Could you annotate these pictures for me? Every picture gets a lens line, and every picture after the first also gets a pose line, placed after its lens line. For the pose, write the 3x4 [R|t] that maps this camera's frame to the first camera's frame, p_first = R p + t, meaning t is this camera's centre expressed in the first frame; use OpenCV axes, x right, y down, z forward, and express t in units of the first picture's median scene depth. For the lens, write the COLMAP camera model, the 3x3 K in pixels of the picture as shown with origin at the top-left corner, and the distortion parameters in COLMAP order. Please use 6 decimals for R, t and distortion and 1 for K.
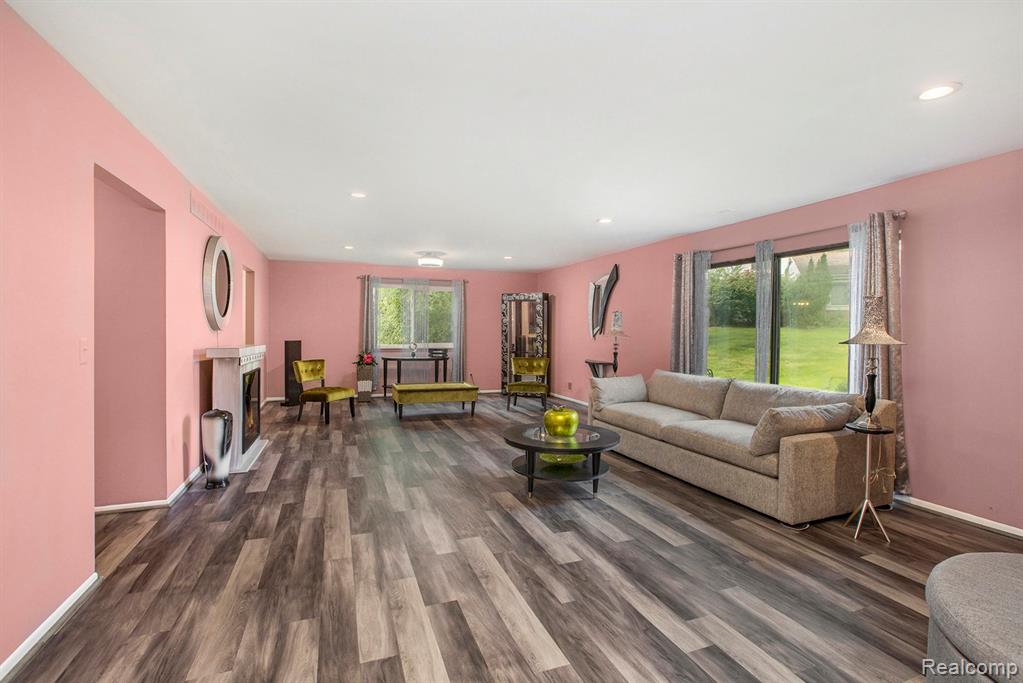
lens RADIAL K [[497.2, 0, 517.0], [0, 497.2, 331.5], [0, 0, 1]] dist [-0.046063, 0.015530]
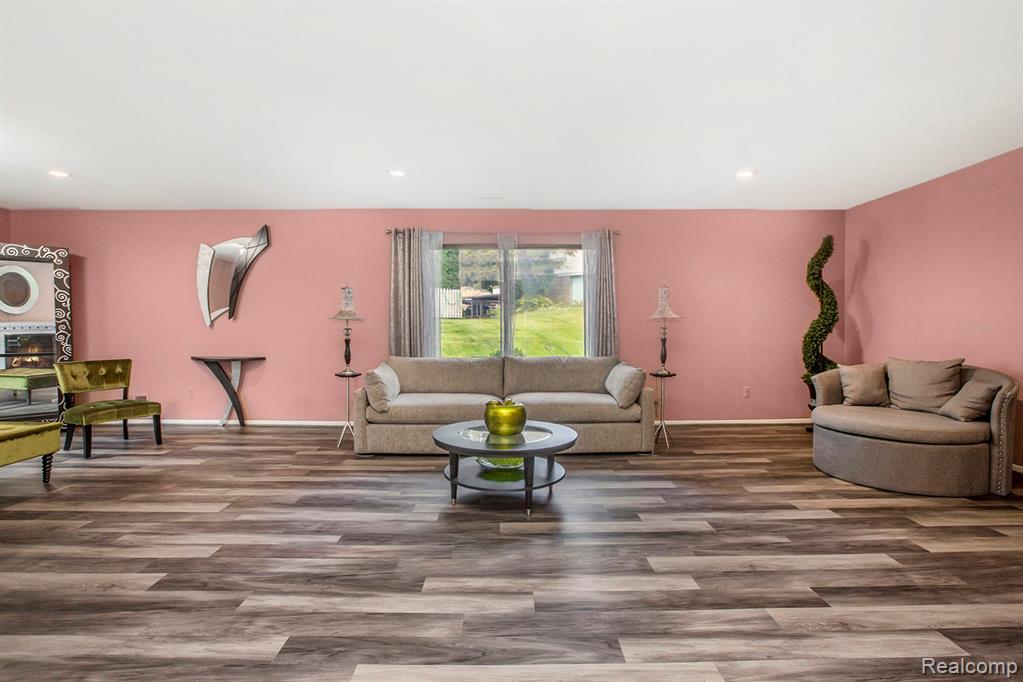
lens RADIAL K [[497.2, 0, 517.0], [0, 497.2, 331.0], [0, 0, 1]] dist [-0.046063, 0.015530]
pose [[0.320015, -0.017755, 0.947246, -0.899027], [0.006450, 0.999842, 0.016562, 0.034058], [-0.947391, 0.000809, 0.320079, 0.952481]]
